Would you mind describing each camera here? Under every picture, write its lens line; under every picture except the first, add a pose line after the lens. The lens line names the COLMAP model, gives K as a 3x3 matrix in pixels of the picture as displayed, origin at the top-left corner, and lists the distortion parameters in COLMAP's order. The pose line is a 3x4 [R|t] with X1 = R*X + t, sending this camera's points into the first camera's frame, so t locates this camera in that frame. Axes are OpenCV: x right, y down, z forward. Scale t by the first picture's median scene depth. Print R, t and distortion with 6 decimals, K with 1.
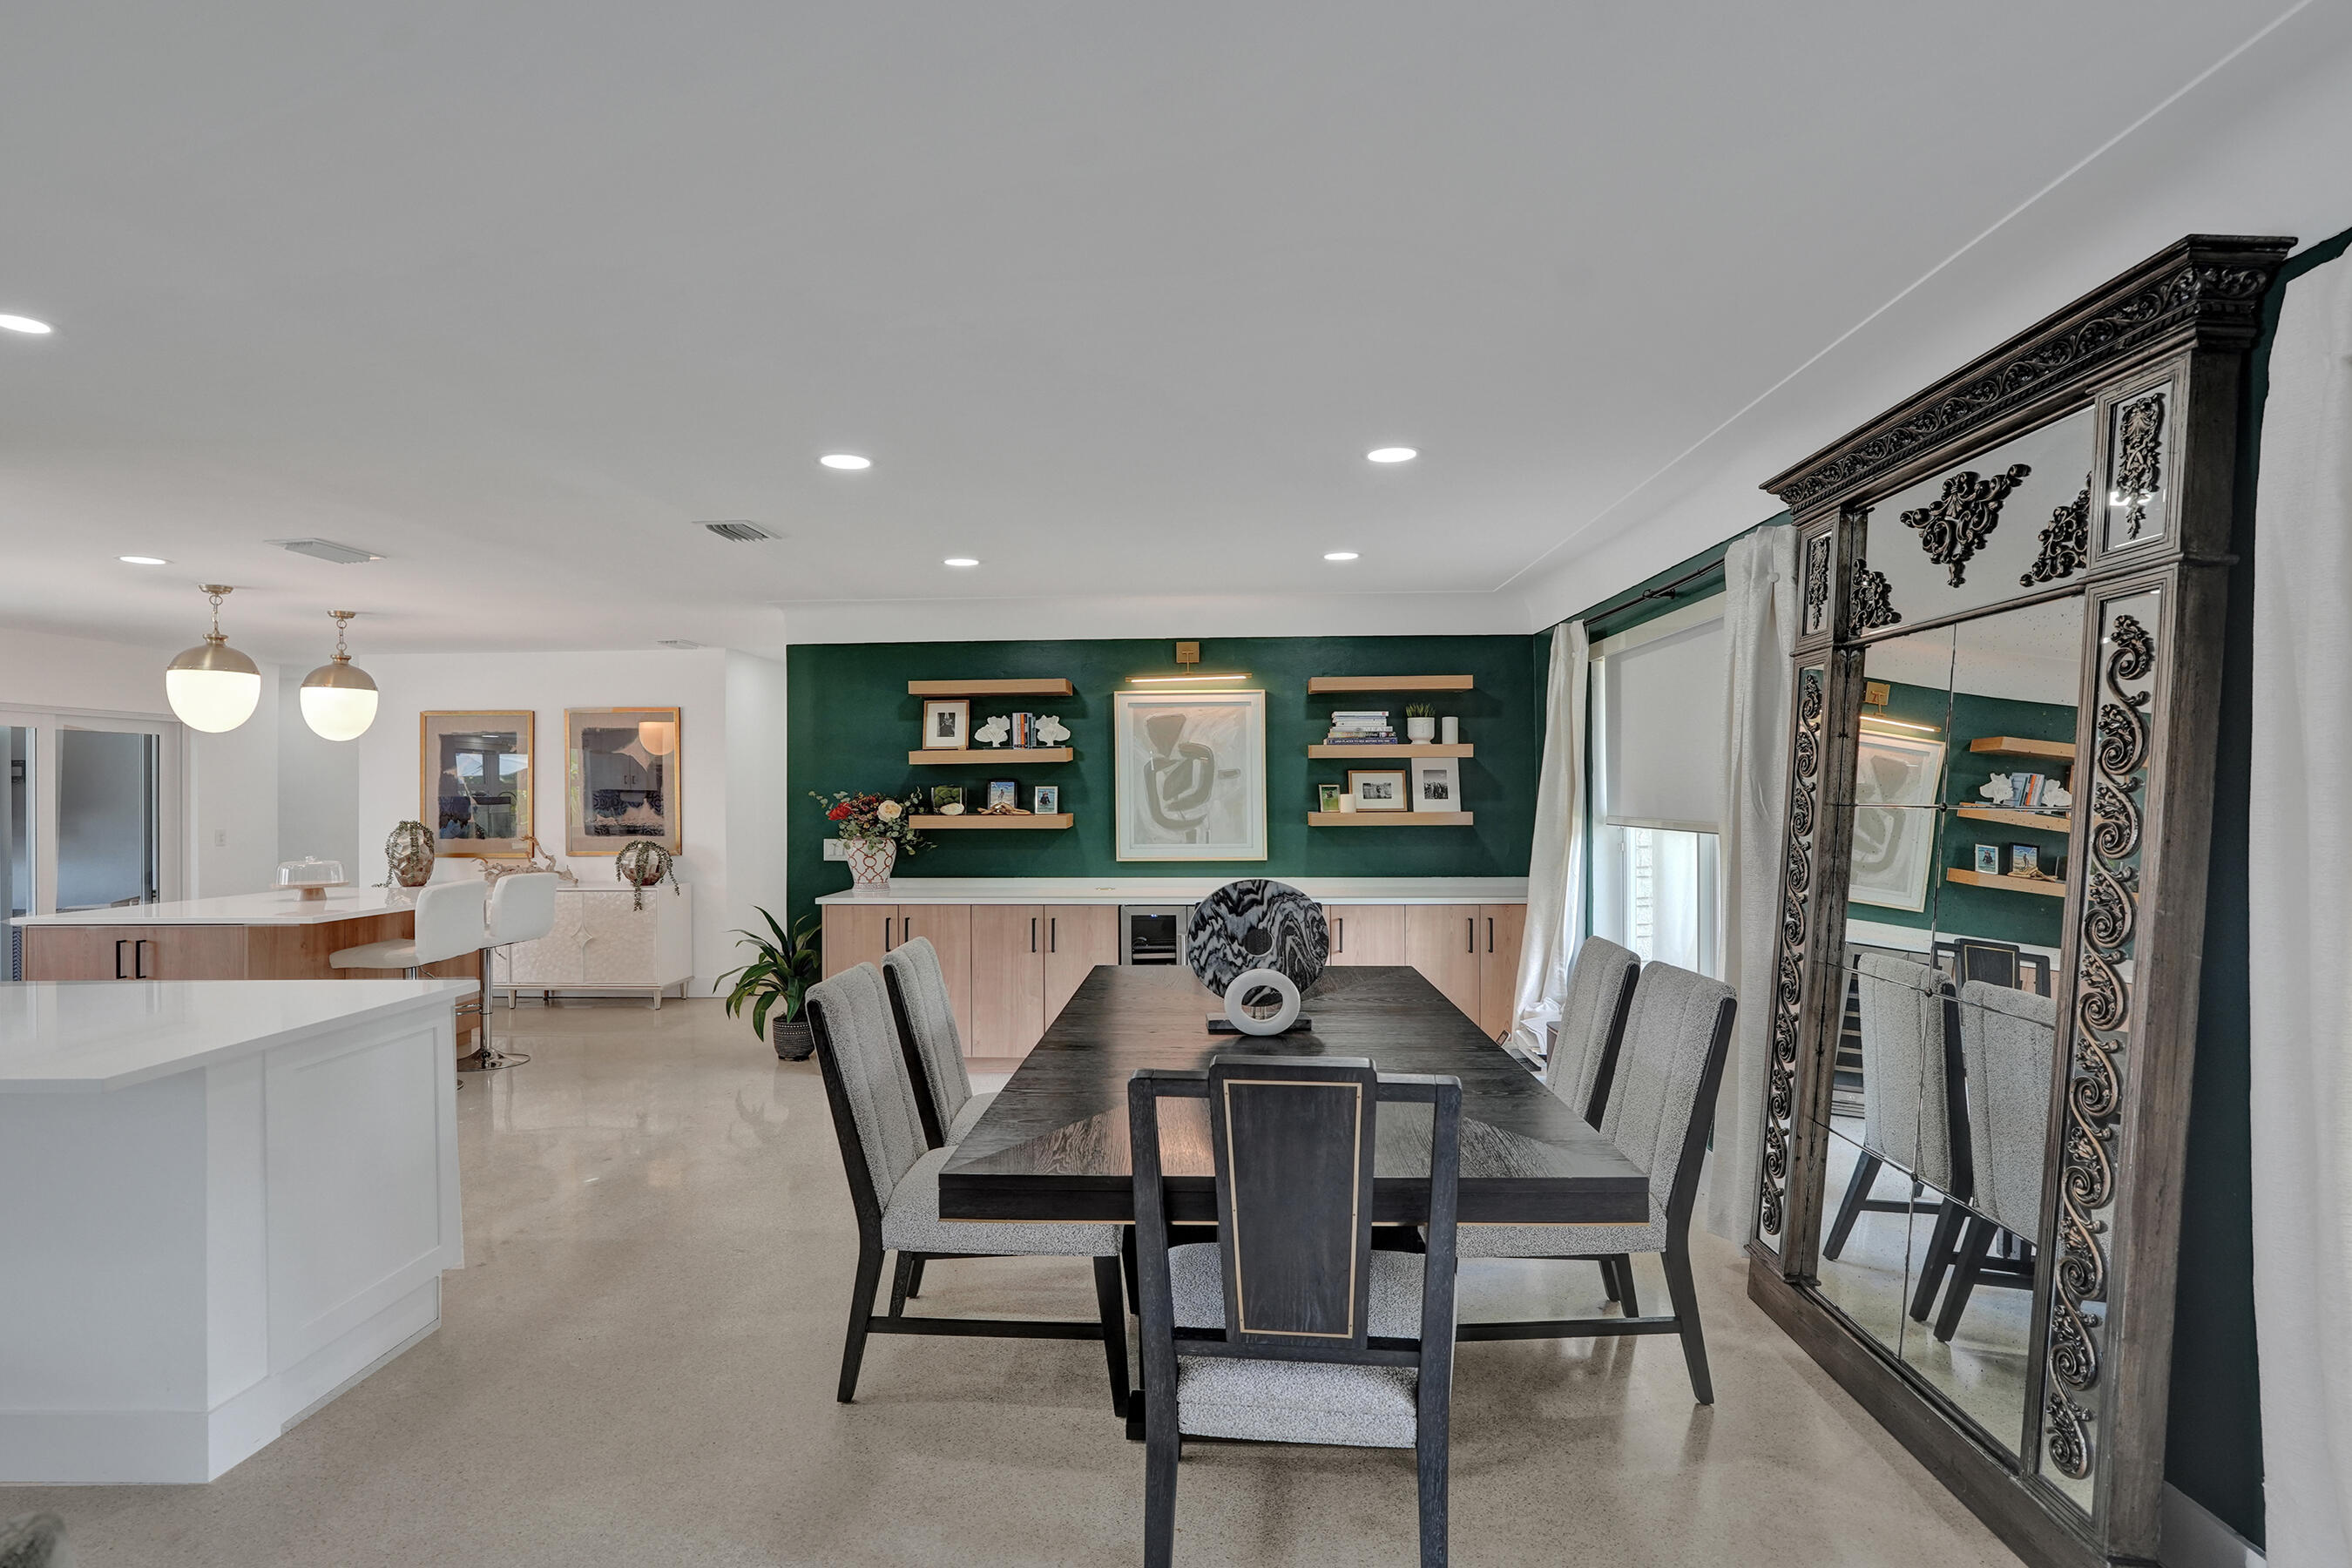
lens RADIAL K [[1226.4, 0, 1174.0], [0, 1226.4, 780.9], [0, 0, 1]] dist [-0.069378, 0.024463]
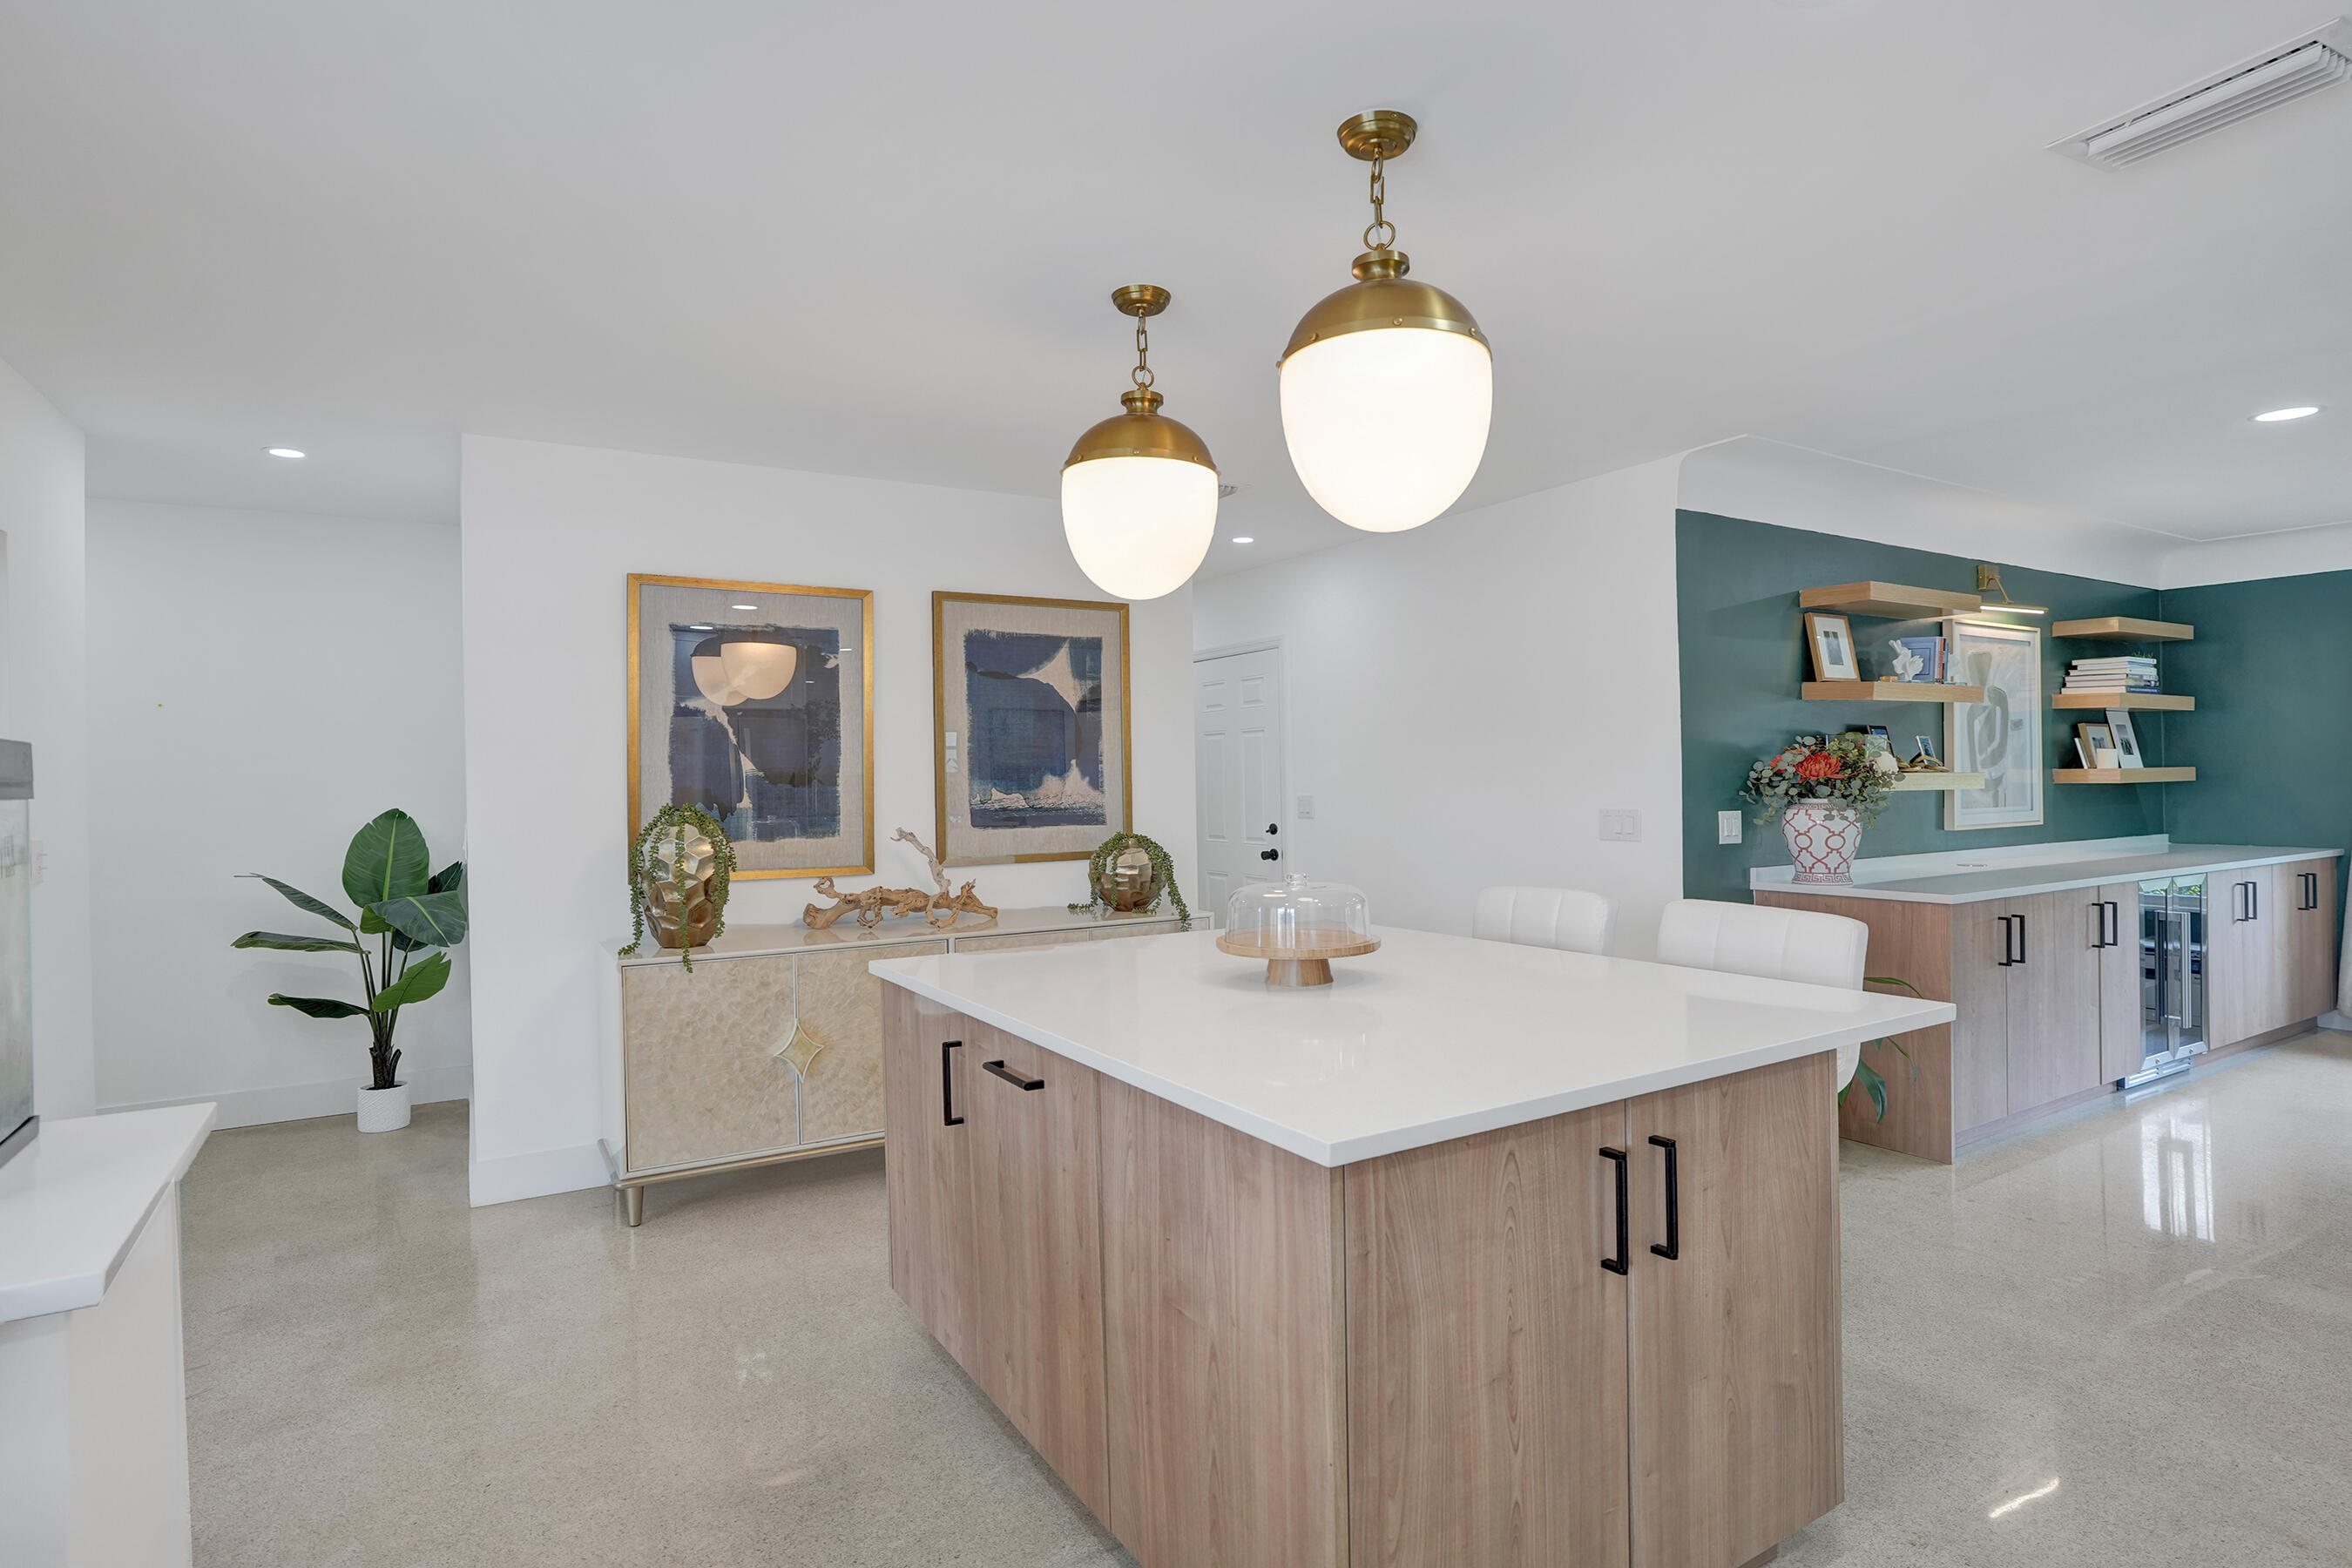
lens RADIAL K [[1229.7, 0, 1186.6], [0, 1229.7, 775.8], [0, 0, 1]] dist [-0.000113, 0.000861]
pose [[0.822263, -0.001278, 0.569107, -0.724777], [0.003559, 0.999989, -0.002895, 0.024152], [-0.569097, 0.004406, 0.822258, 0.492061]]
